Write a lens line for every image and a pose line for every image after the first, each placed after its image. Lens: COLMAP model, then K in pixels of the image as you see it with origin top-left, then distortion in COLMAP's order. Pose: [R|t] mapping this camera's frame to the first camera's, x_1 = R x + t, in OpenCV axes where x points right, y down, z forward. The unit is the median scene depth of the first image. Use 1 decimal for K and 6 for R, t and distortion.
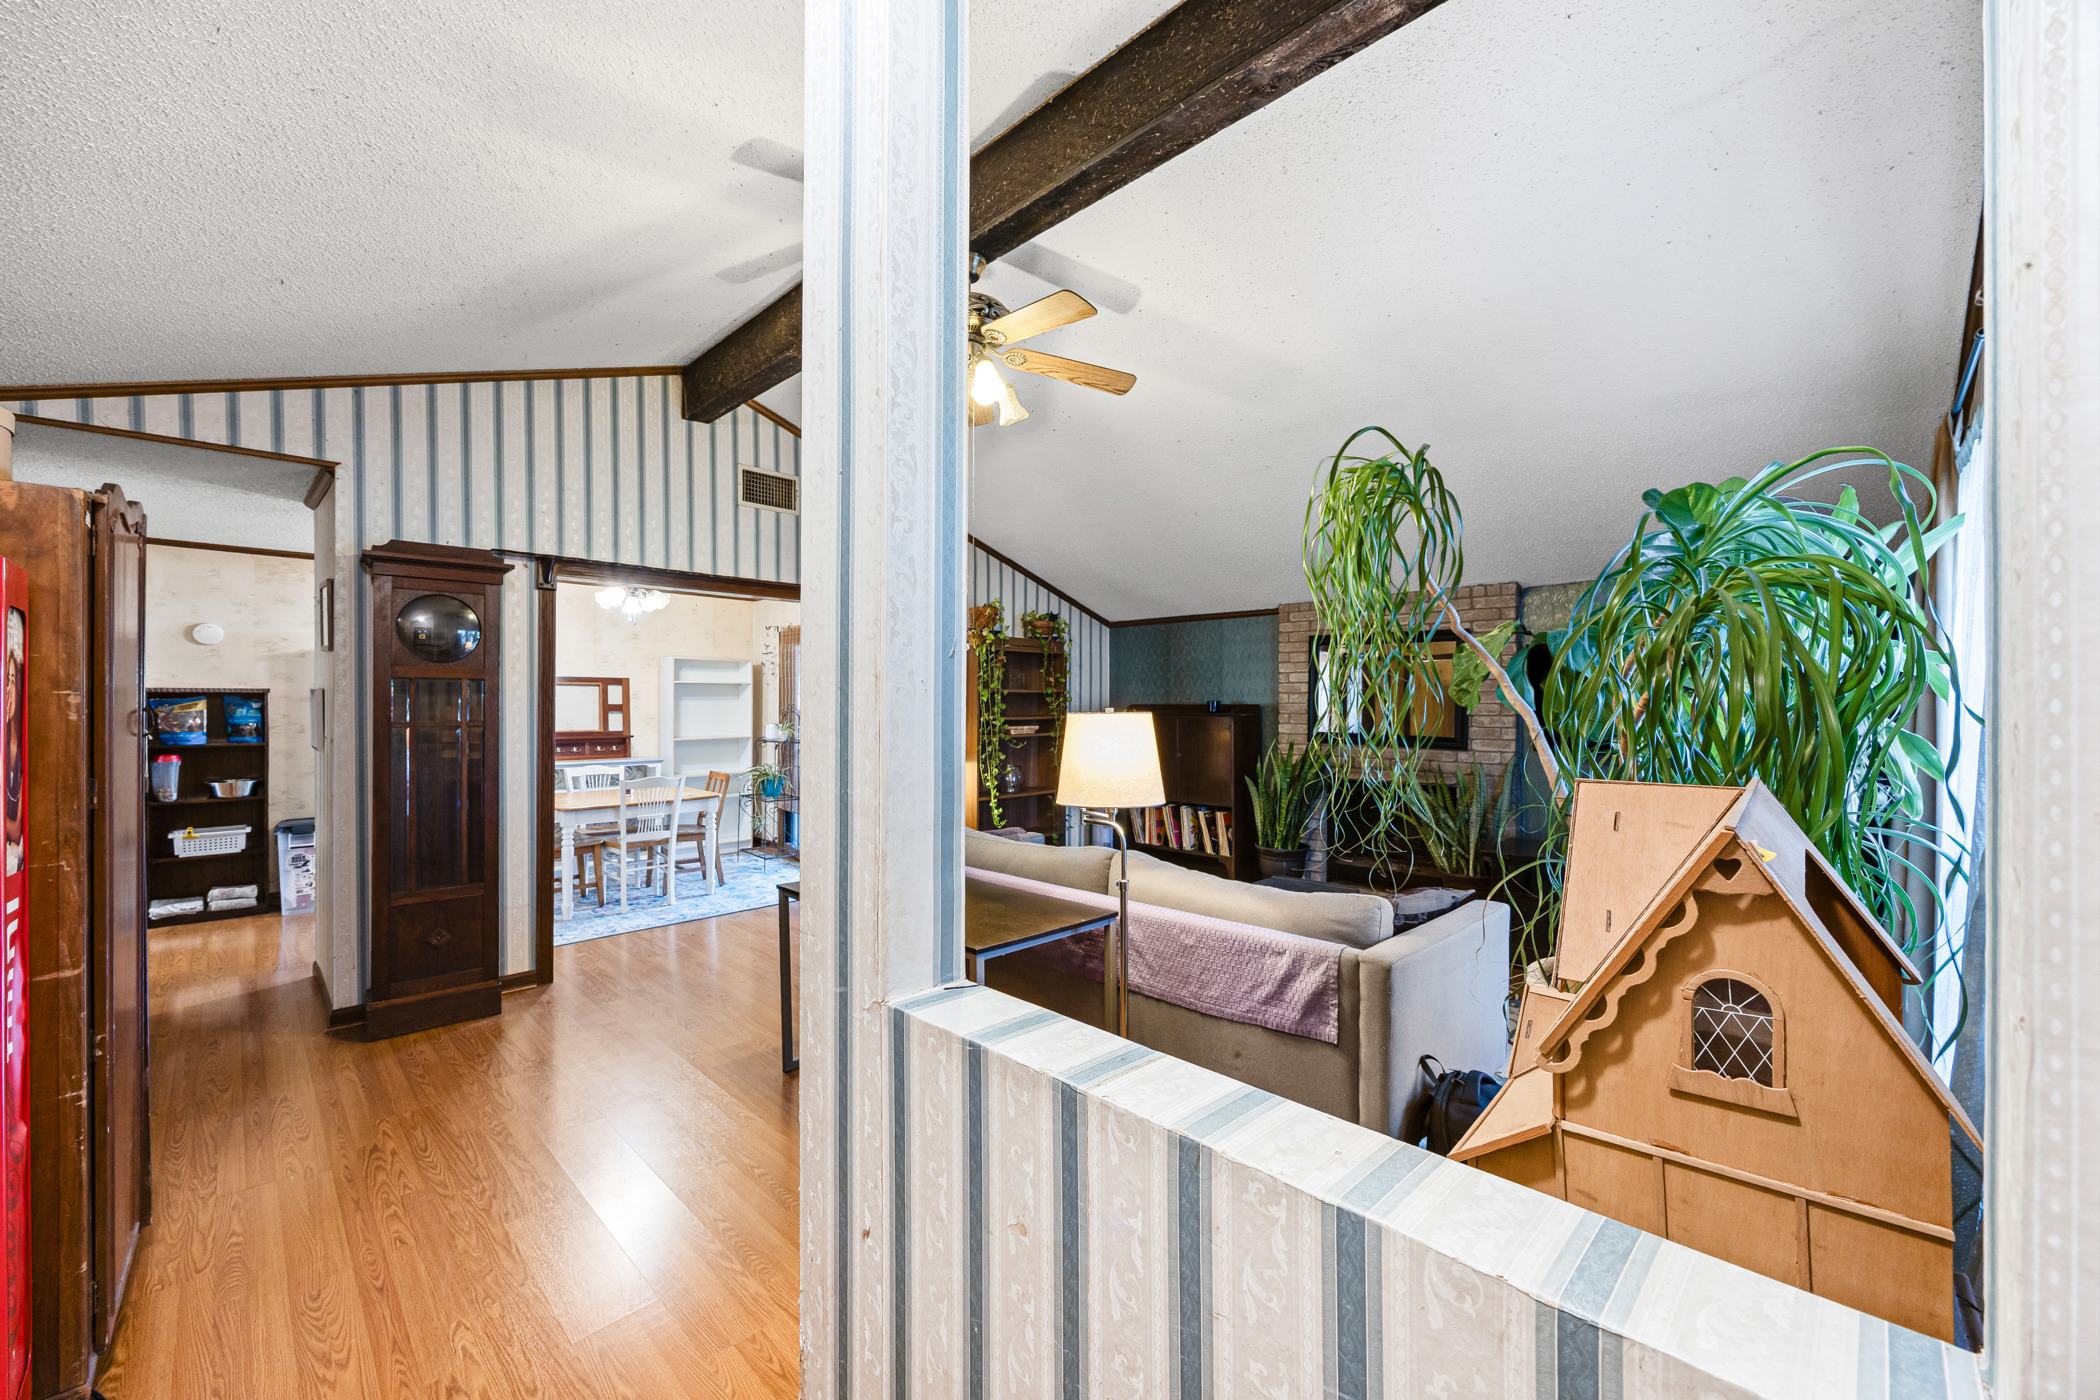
lens RADIAL K [[806.0, 0, 1056.0], [0, 806.0, 694.6], [0, 0, 1]] dist [-0.000999, -0.000161]
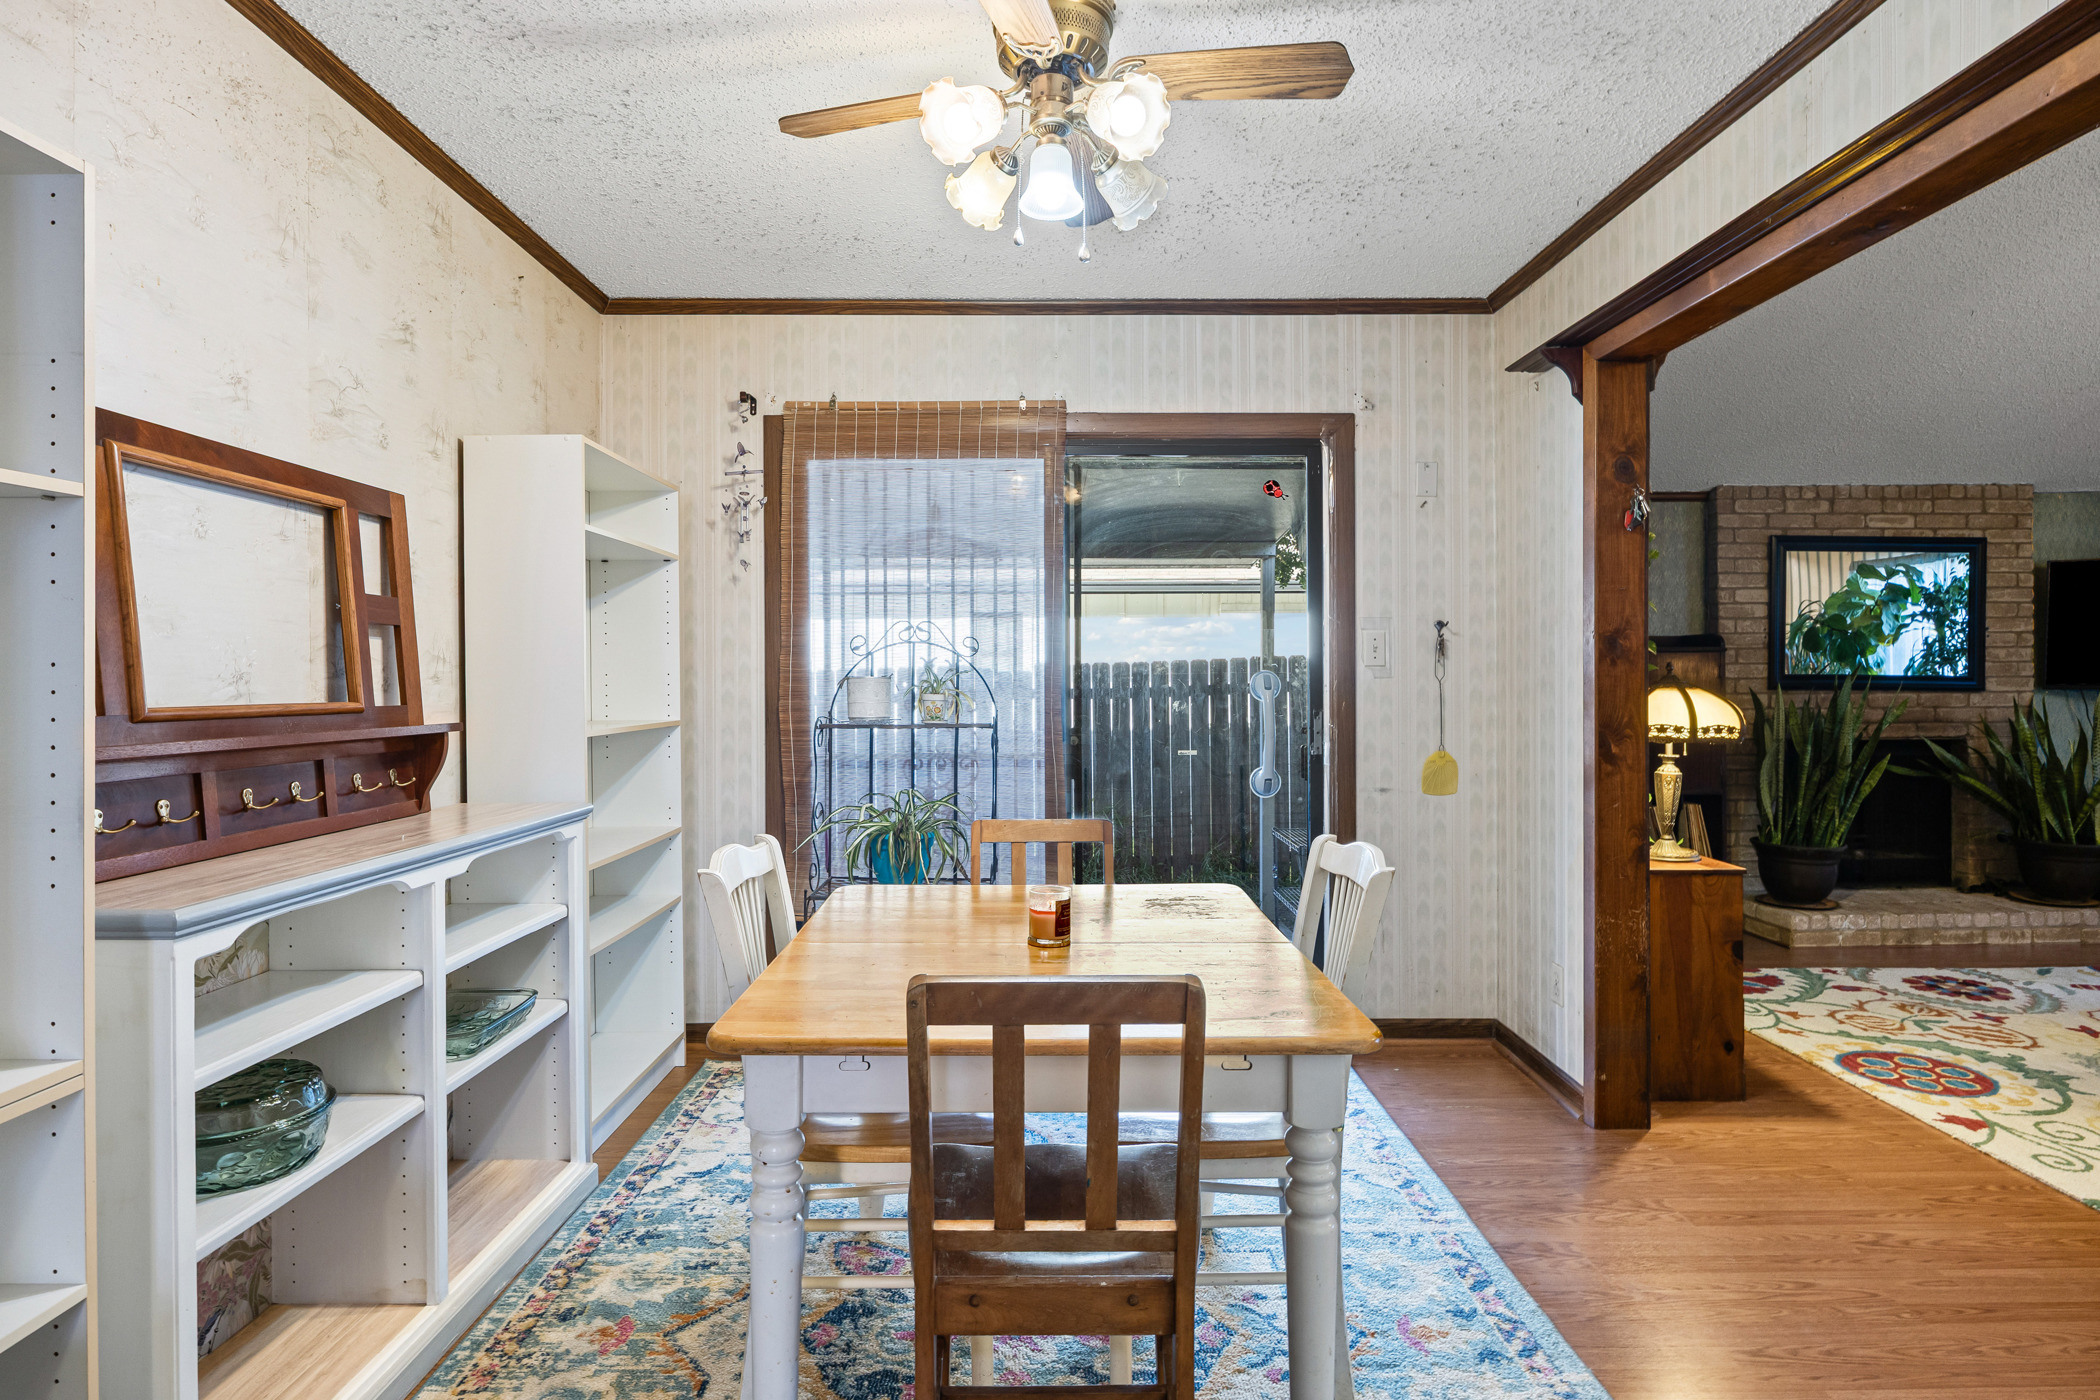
lens RADIAL K [[1110.9, 0, 1055.9], [0, 1110.9, 689.1], [0, 0, 1]] dist [-0.002032, 0.000099]
pose [[0.705040, -0.012353, 0.709060, -0.827526], [-0.000230, 0.999844, 0.017648, 0.043799], [-0.709168, -0.012606, 0.704927, 0.801692]]
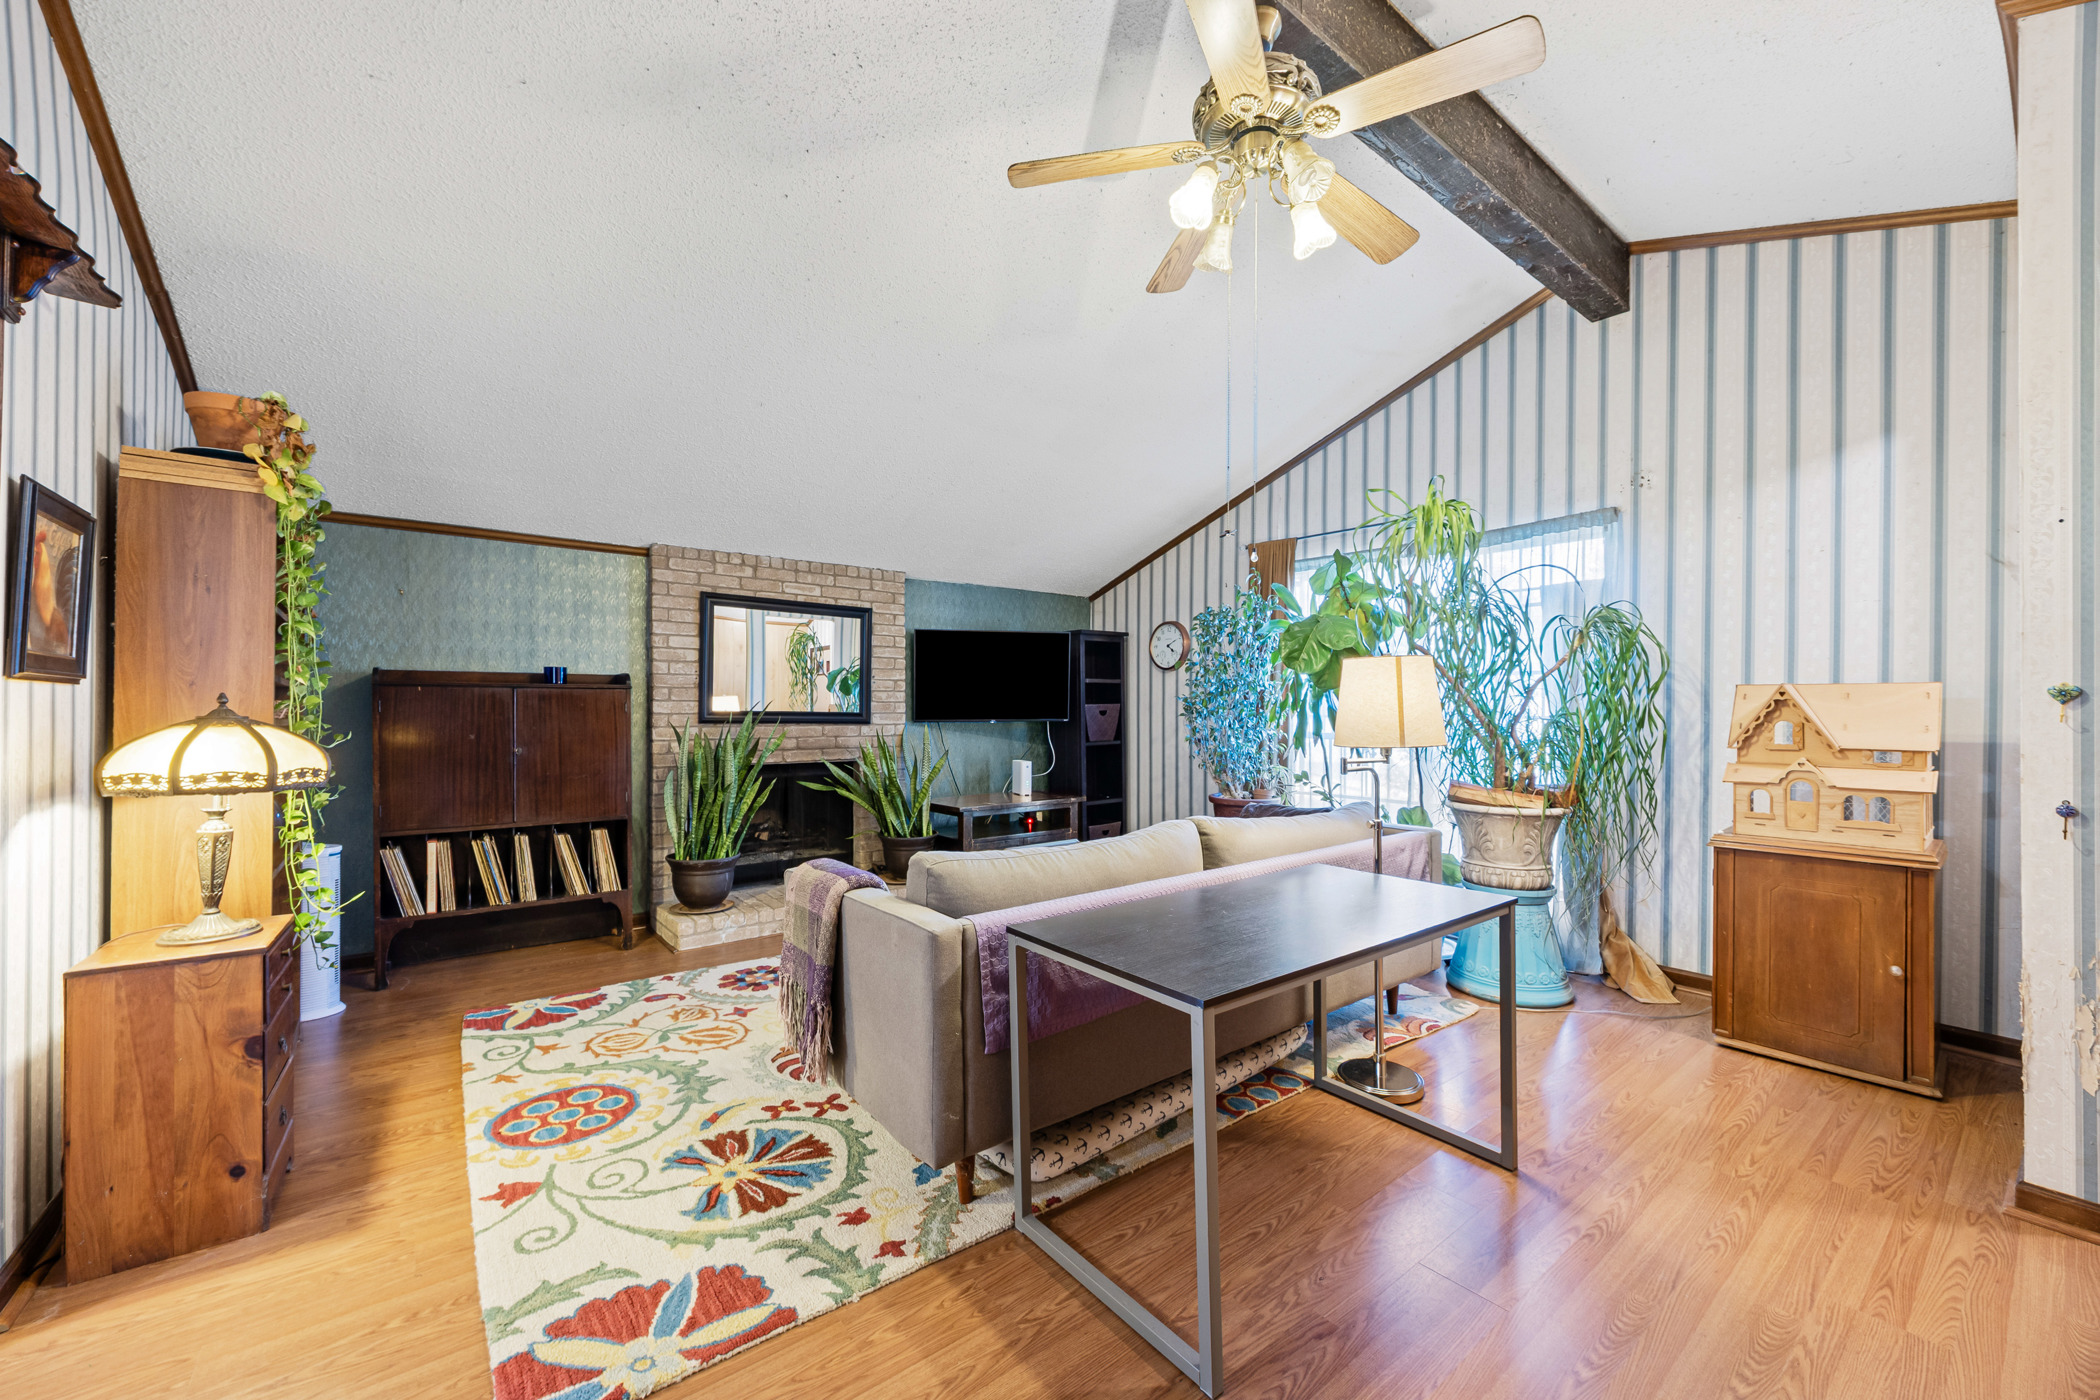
lens RADIAL K [[810.4, 0, 1052.0], [0, 810.4, 709.3], [0, 0, 1]] dist [-0.000350, -0.000168]
pose [[0.126886, 0.000718, 0.991917, -0.463704], [-0.009472, 0.999955, 0.000488, 0.043072], [-0.991872, -0.009457, 0.126887, 0.576893]]
